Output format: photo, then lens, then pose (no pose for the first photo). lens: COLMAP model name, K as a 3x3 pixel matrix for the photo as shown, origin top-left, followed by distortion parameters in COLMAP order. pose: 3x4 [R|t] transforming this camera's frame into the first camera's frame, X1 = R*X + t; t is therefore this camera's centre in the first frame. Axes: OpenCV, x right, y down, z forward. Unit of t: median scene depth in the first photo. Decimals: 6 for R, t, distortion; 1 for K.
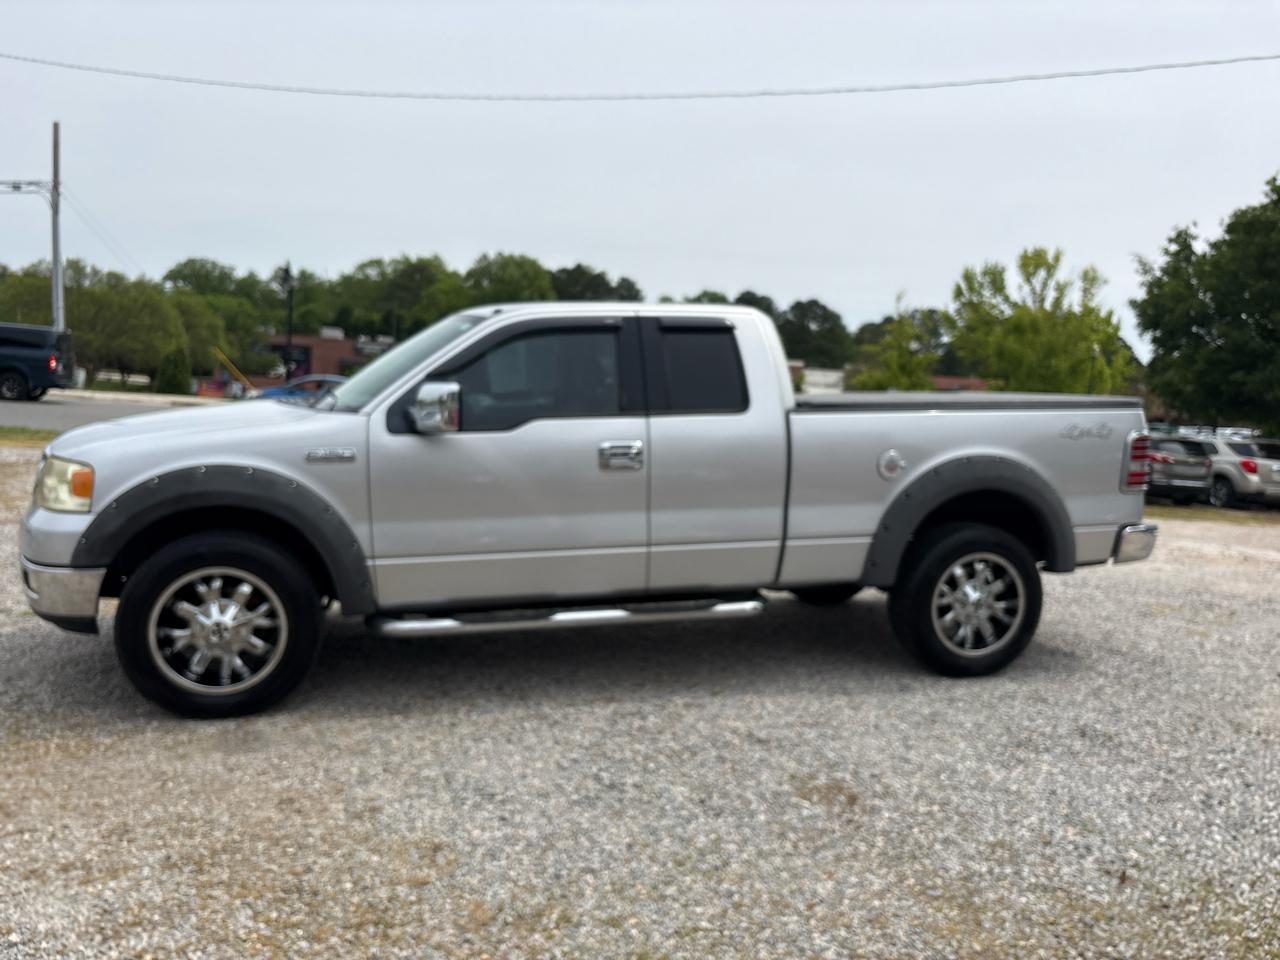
lens RADIAL K [[988.4, 0, 633.6], [0, 988.4, 503.3], [0, 0, 1]] dist [0.021607, 0.004552]
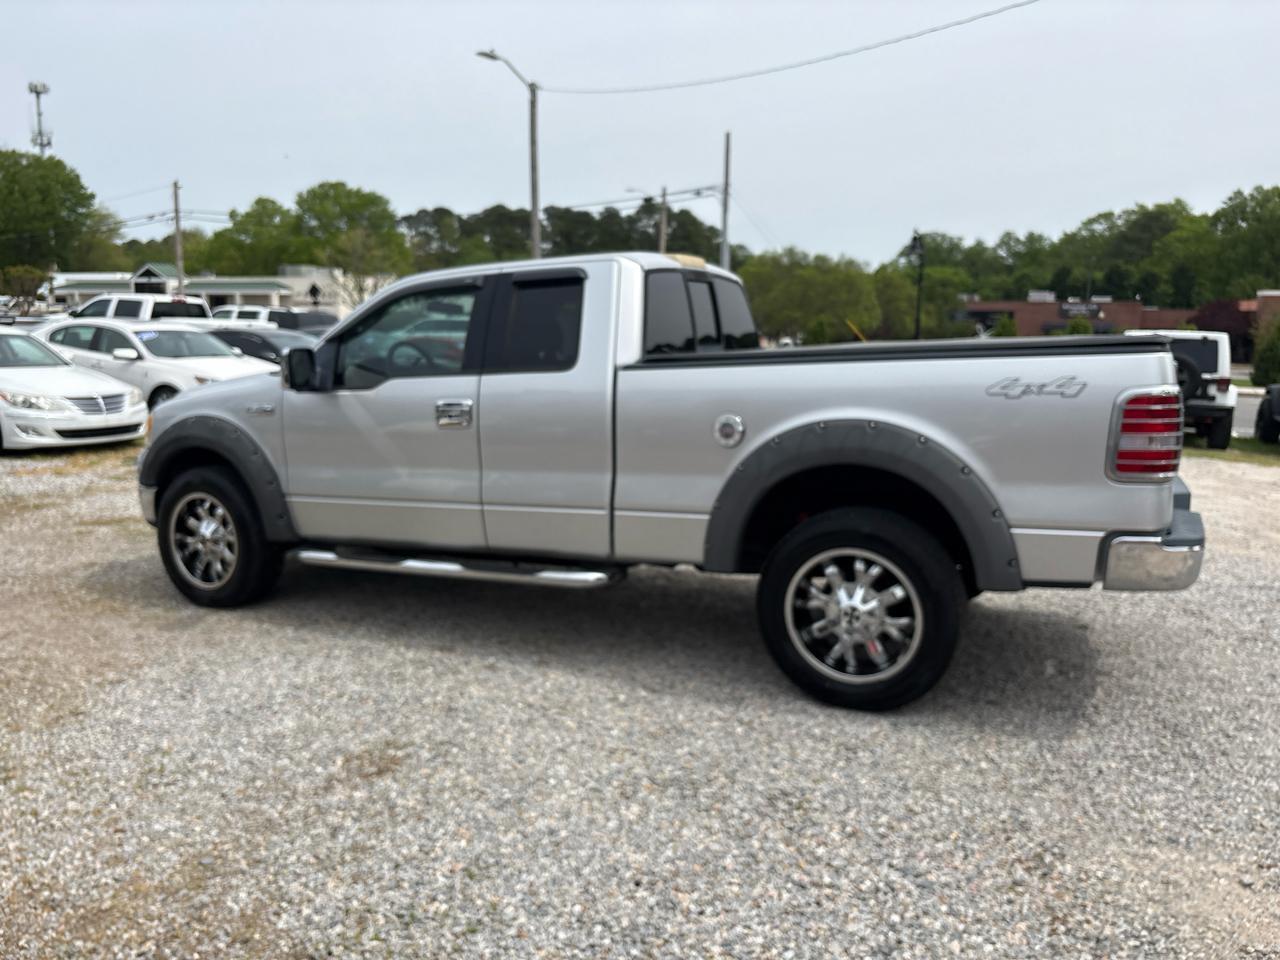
lens RADIAL K [[1000.5, 0, 628.1], [0, 1000.5, 473.7], [0, 0, 1]] dist [0.004083, 0.003922]
pose [[0.752105, 0.052026, -0.656987, 0.694639], [-0.051186, 0.998479, 0.020473, -0.013546], [0.657053, 0.018231, 0.753624, 0.294453]]
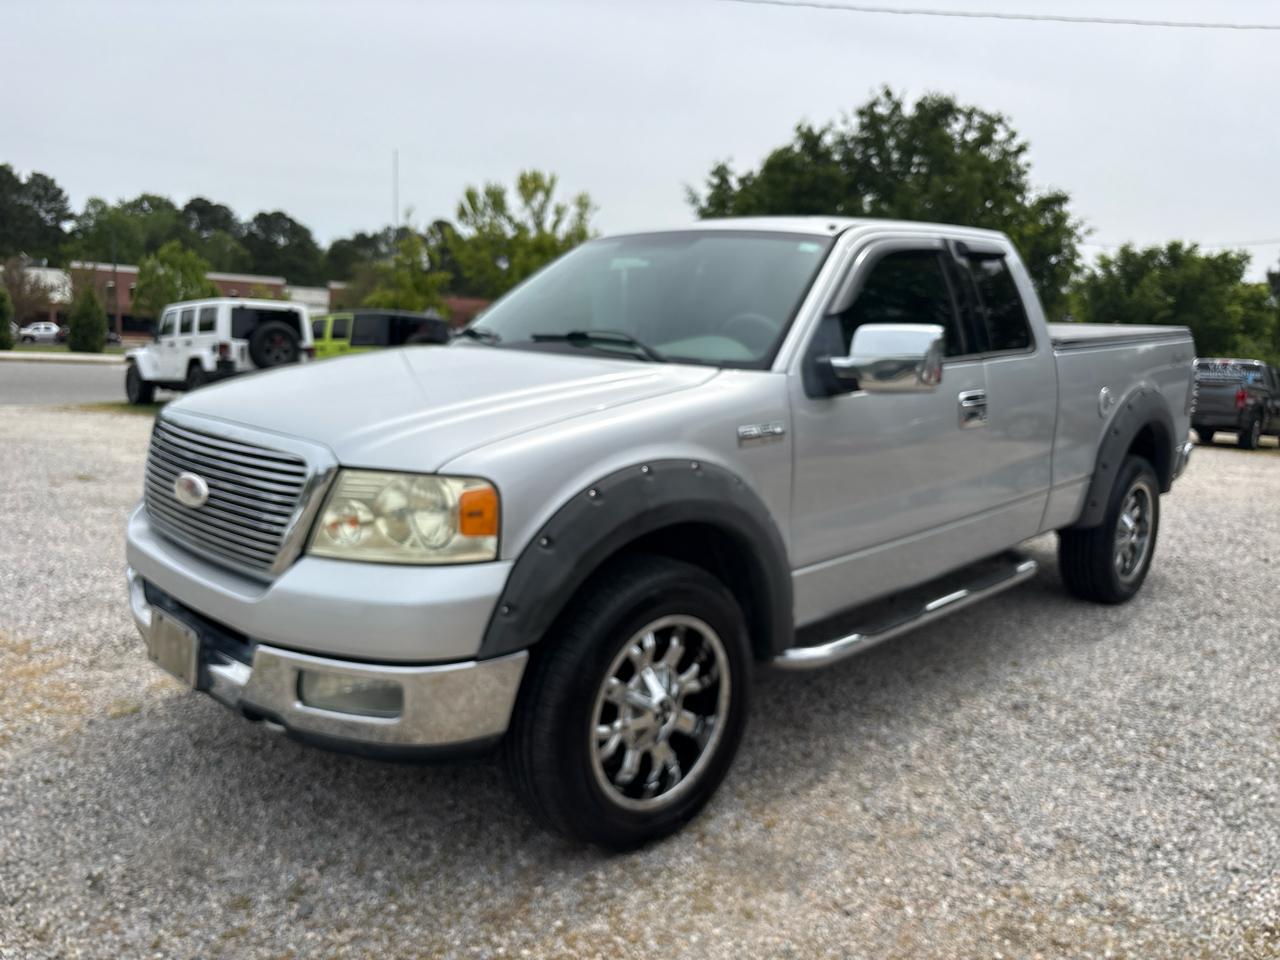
lens RADIAL K [[1001.7, 0, 664.2], [0, 1001.7, 481.4], [0, 0, 1]] dist [0.007148, 0.000365]
pose [[0.851846, -0.096202, 0.514882, -0.586360], [0.067191, 0.994937, 0.074733, -0.056650], [-0.519465, -0.029065, 0.853997, 0.353483]]
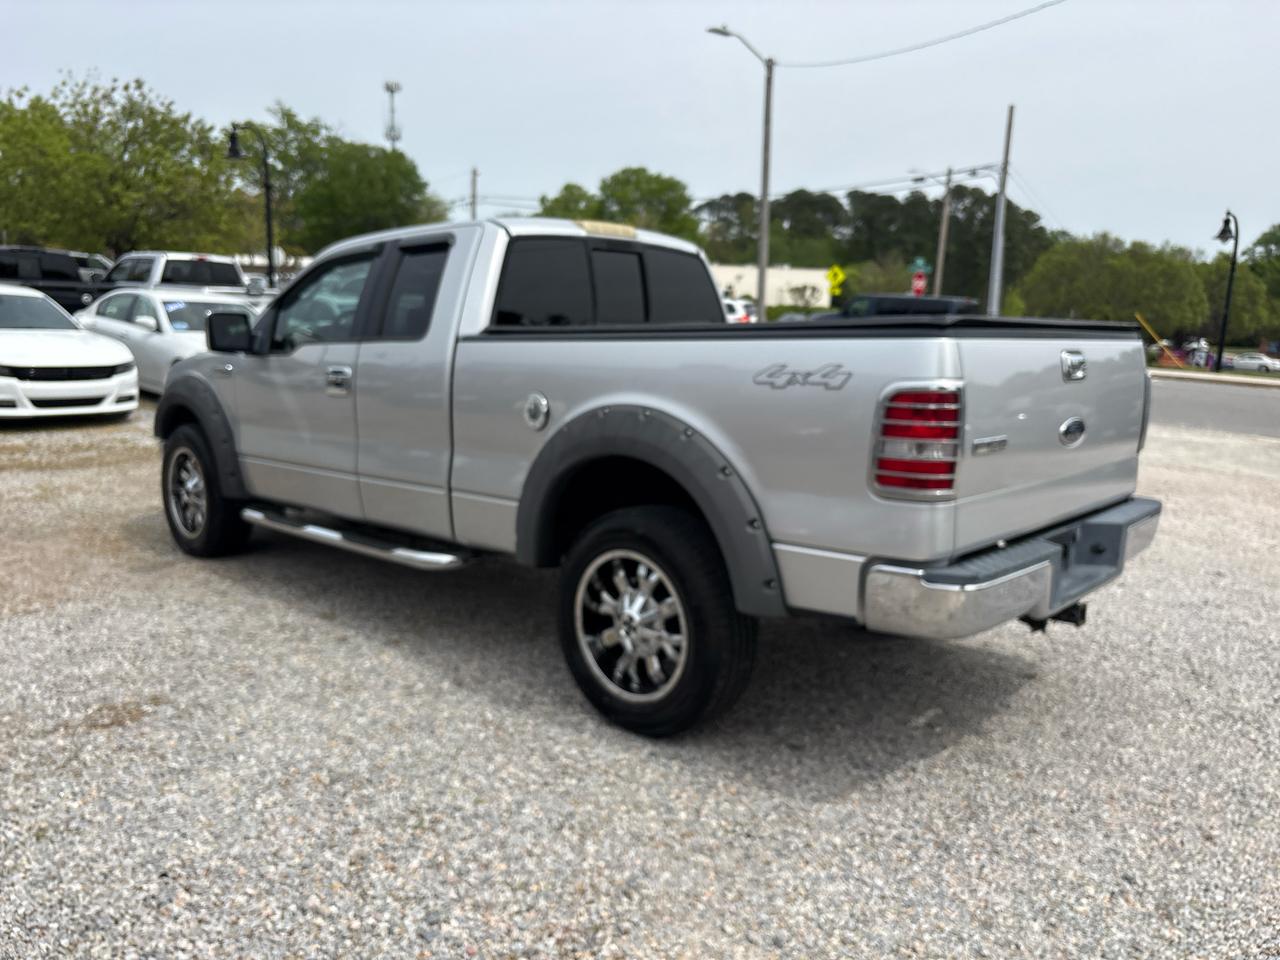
lens RADIAL K [[1003.3, 0, 640.0], [0, 1003.3, 480.0], [0, 0, 1]] dist [0.001892, 0.003550]
pose [[0.535272, 0.112096, -0.837209, 0.884787], [-0.110648, 0.991920, 0.062068, -0.039301], [0.837401, 0.059412, 0.543350, 0.608668]]
